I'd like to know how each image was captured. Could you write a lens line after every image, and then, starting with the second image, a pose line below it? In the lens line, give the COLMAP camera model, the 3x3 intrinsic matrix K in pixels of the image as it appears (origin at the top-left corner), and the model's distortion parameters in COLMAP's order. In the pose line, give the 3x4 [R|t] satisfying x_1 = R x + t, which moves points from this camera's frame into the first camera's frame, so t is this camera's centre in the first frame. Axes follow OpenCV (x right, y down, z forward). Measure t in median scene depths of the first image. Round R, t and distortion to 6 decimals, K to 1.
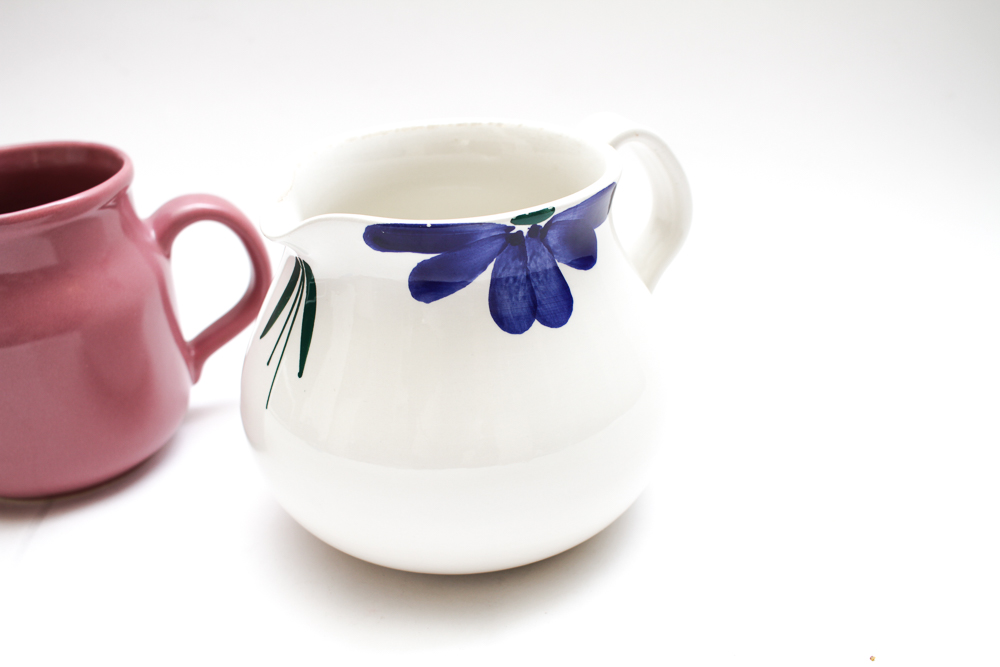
lens RADIAL K [[1108.8, 0, 500.0], [0, 1108.8, 333.5], [0, 0, 1]] dist [-0.117565, 0.001154]
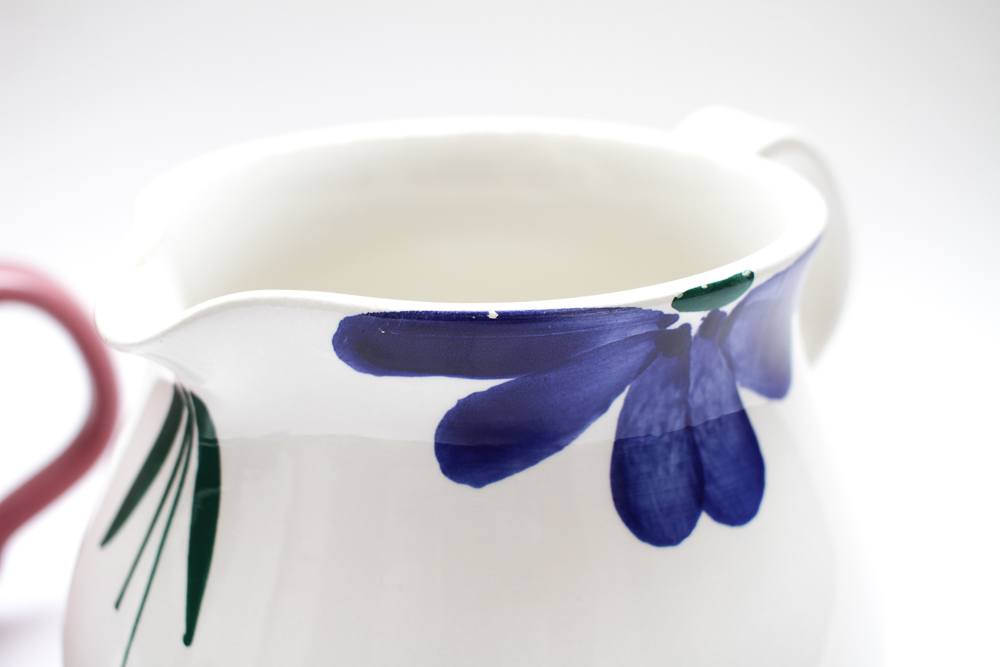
lens RADIAL K [[1108.8, 0, 500.0], [0, 1108.8, 333.5], [0, 0, 1]] dist [-0.117565, 0.001154]
pose [[0.992681, -0.015680, 0.119745, -0.108855], [0.024728, 0.996918, -0.074449, -0.055879], [-0.118209, 0.076865, 0.990009, 0.549703]]
